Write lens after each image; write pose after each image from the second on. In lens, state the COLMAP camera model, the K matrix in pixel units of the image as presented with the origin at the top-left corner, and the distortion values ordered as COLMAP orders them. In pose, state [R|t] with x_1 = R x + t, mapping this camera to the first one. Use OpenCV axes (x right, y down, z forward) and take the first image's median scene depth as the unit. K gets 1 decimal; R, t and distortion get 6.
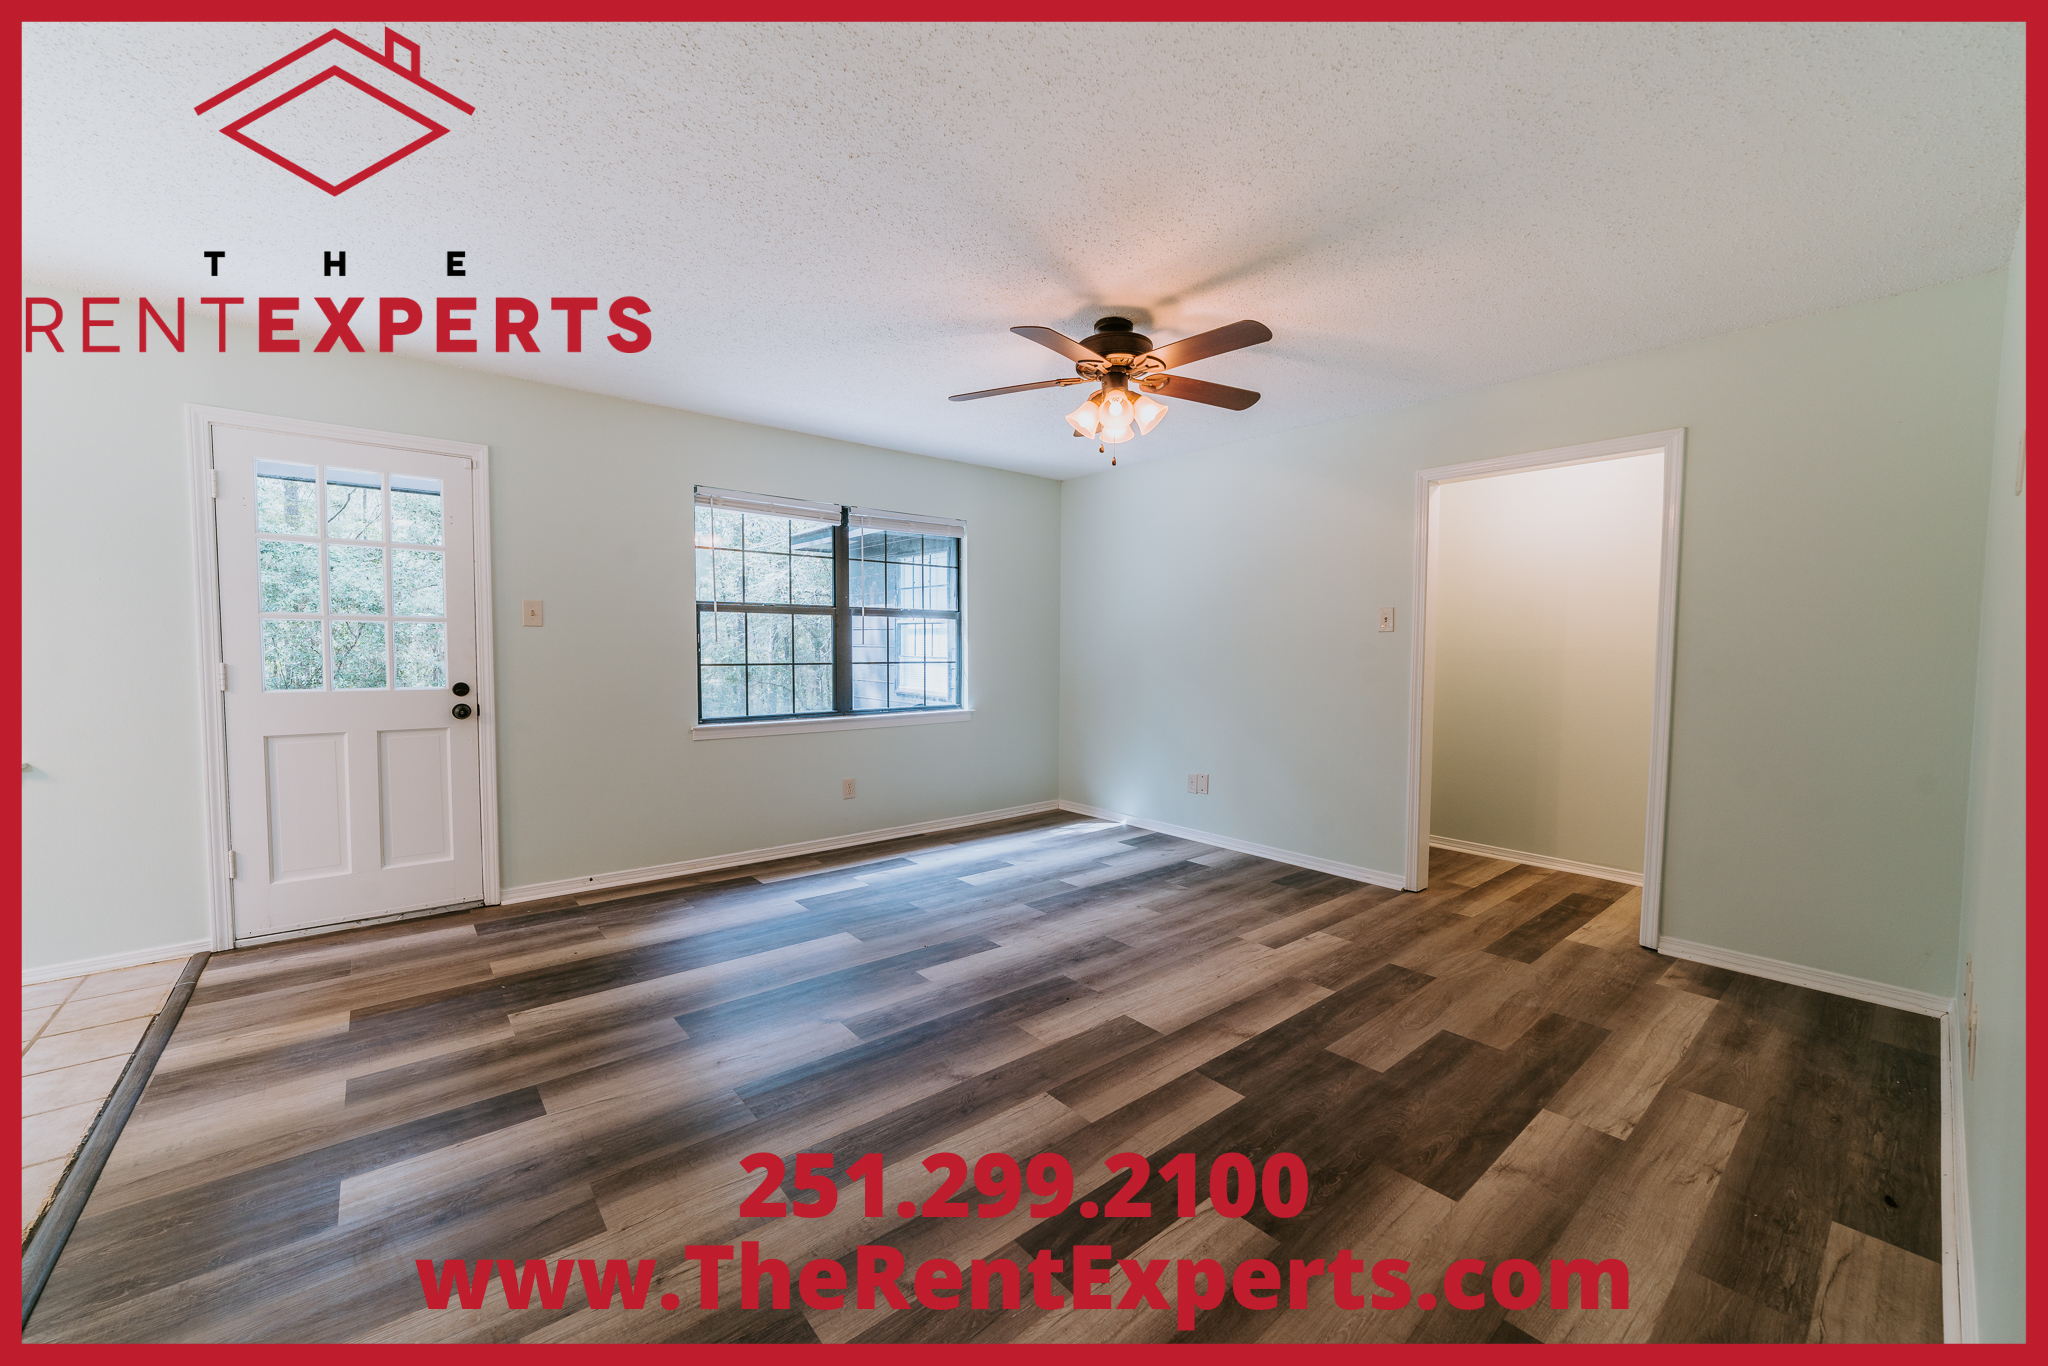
lens RADIAL K [[826.0, 0, 1041.5], [0, 826.0, 692.3], [0, 0, 1]] dist [-0.022782, 0.009721]
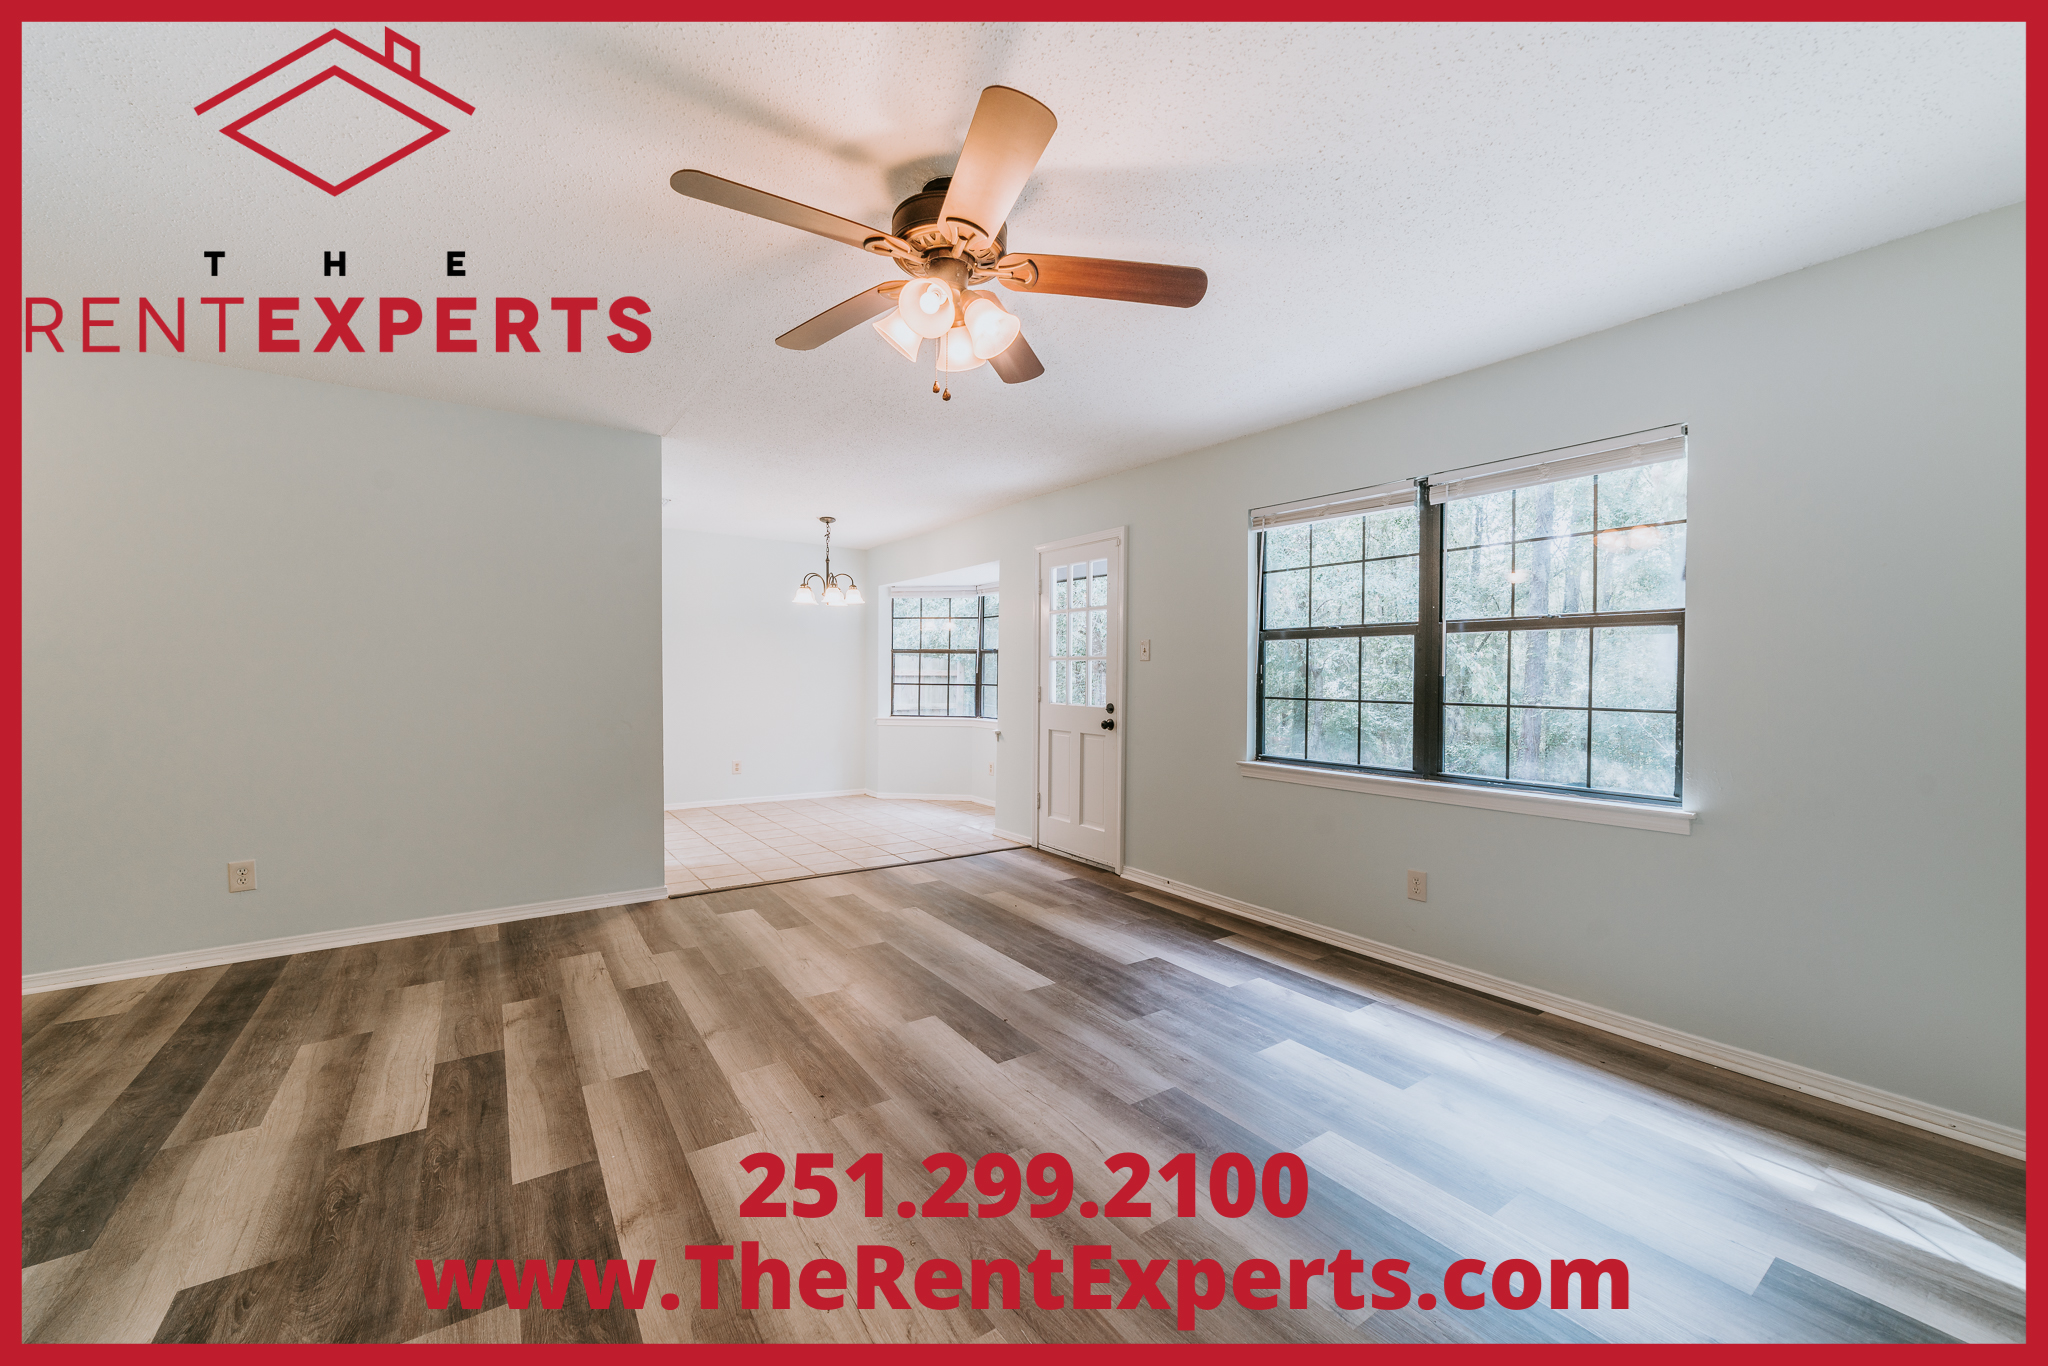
lens RADIAL K [[826.0, 0, 1041.5], [0, 826.0, 692.3], [0, 0, 1]] dist [-0.022782, 0.009721]
pose [[-0.136326, 0.012544, -0.990585, 0.669051], [-0.064308, 0.997699, 0.021484, -0.052558], [0.988575, 0.066631, -0.135205, 1.072069]]
